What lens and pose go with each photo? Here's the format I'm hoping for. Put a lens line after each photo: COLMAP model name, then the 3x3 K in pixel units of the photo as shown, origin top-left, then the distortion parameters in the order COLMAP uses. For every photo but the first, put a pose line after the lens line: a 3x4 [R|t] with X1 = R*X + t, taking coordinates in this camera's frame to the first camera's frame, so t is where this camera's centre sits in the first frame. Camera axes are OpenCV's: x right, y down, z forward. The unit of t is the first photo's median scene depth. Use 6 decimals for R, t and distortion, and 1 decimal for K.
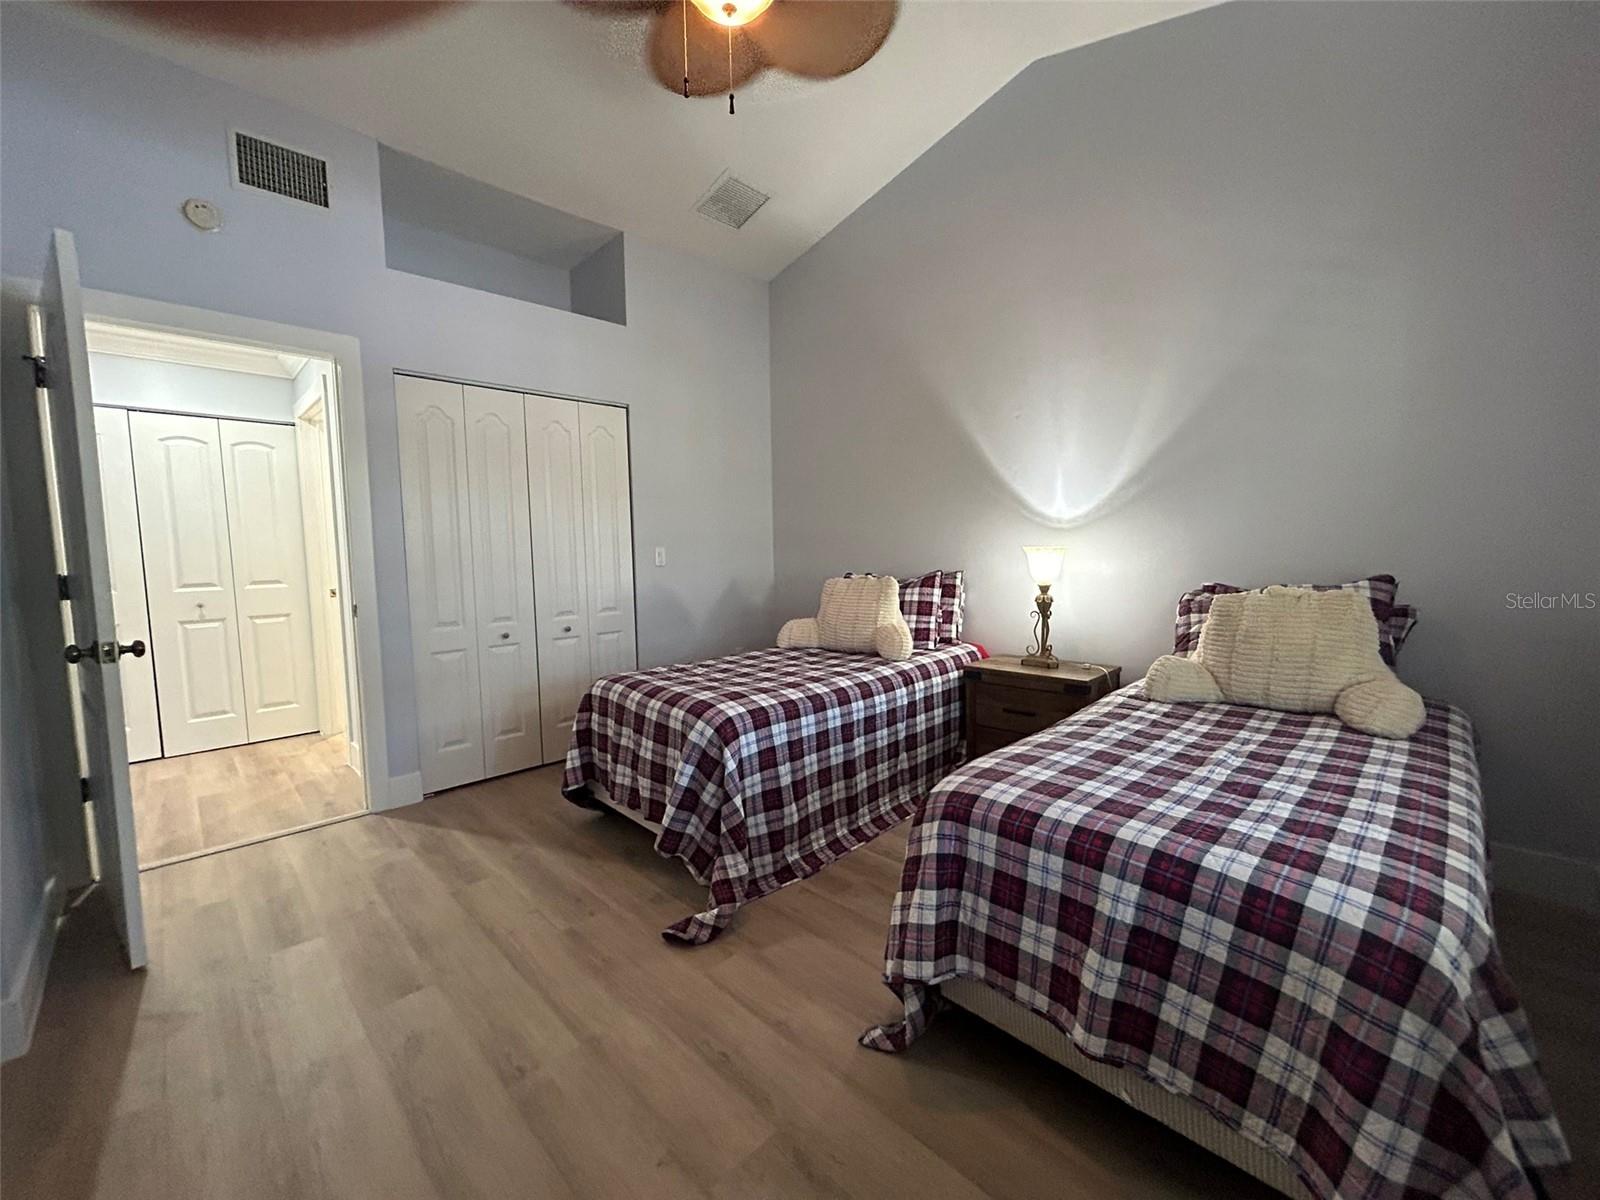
lens RADIAL K [[645.6, 0, 803.4], [0, 645.6, 602.4], [0, 0, 1]] dist [0.000351, -0.001322]
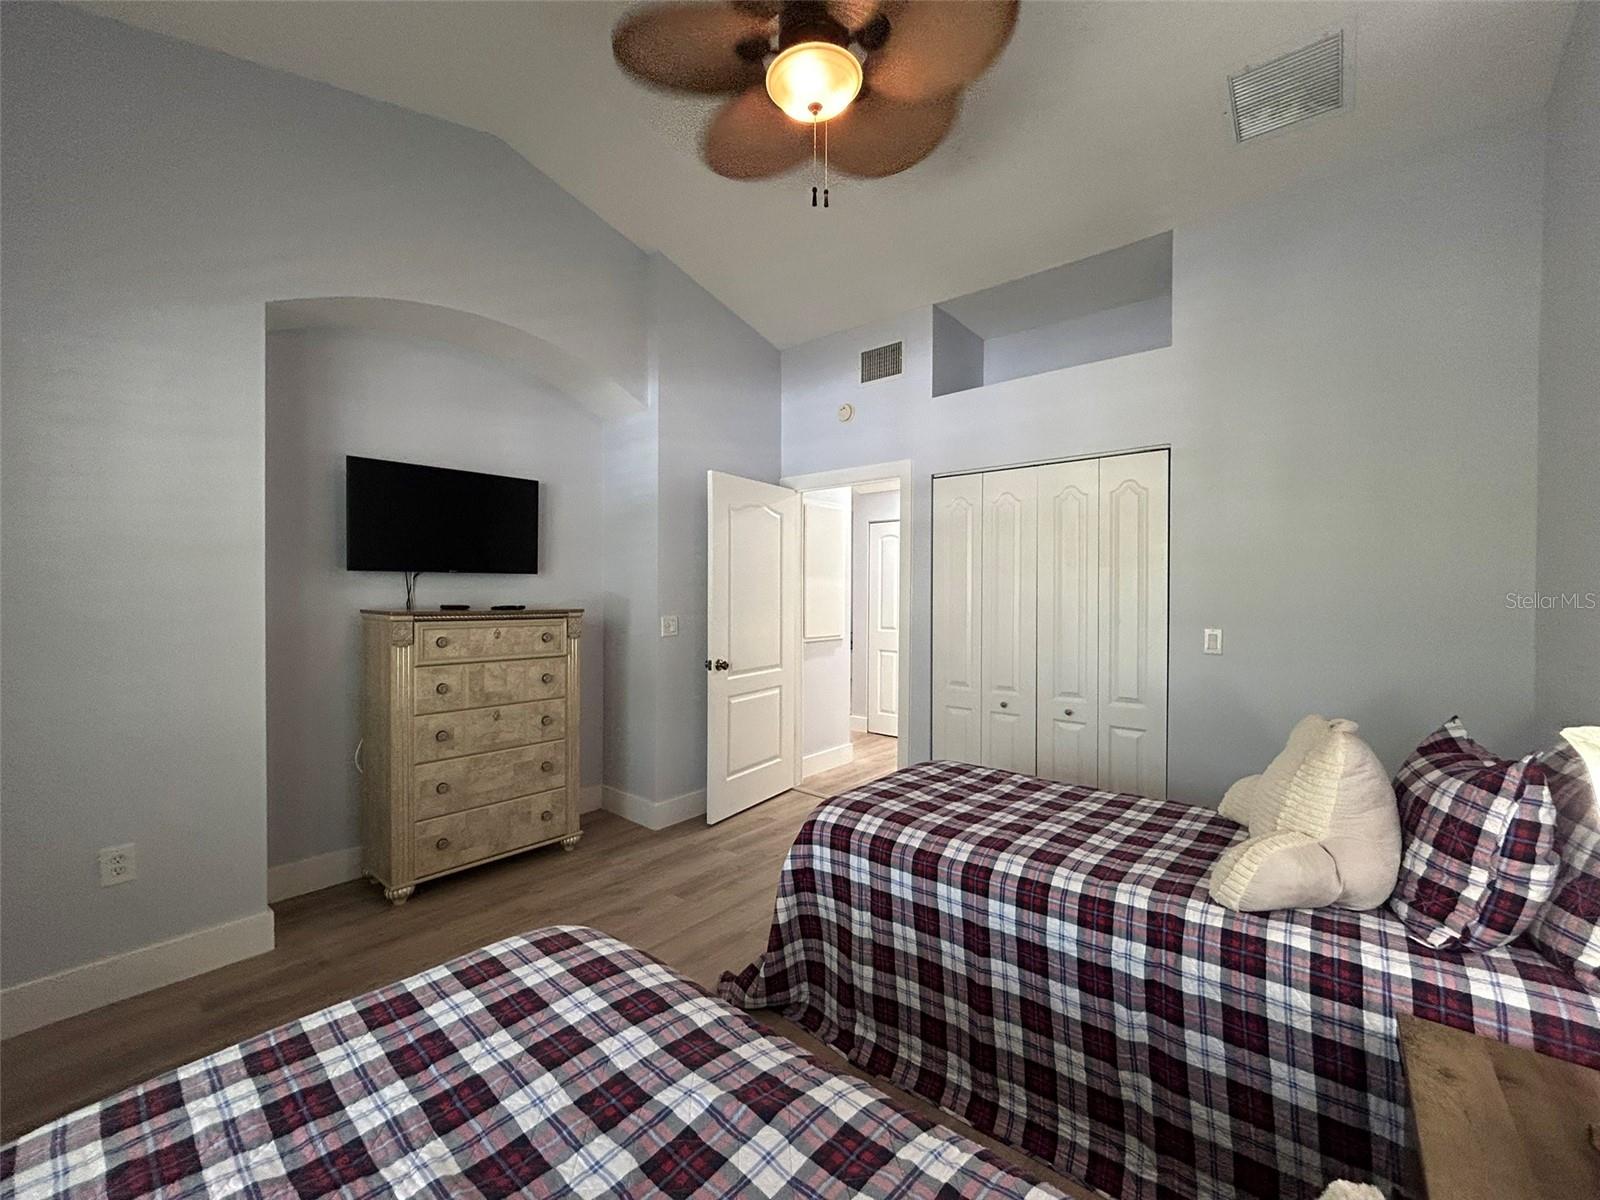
lens RADIAL K [[645.6, 0, 795.3], [0, 645.6, 602.2], [0, 0, 1]] dist [0.000351, -0.001322]
pose [[0.096148, 0.032568, -0.994834, 0.604092], [-0.095760, 0.995131, 0.023323, -0.117724], [0.990750, 0.093023, 0.098798, 0.632590]]
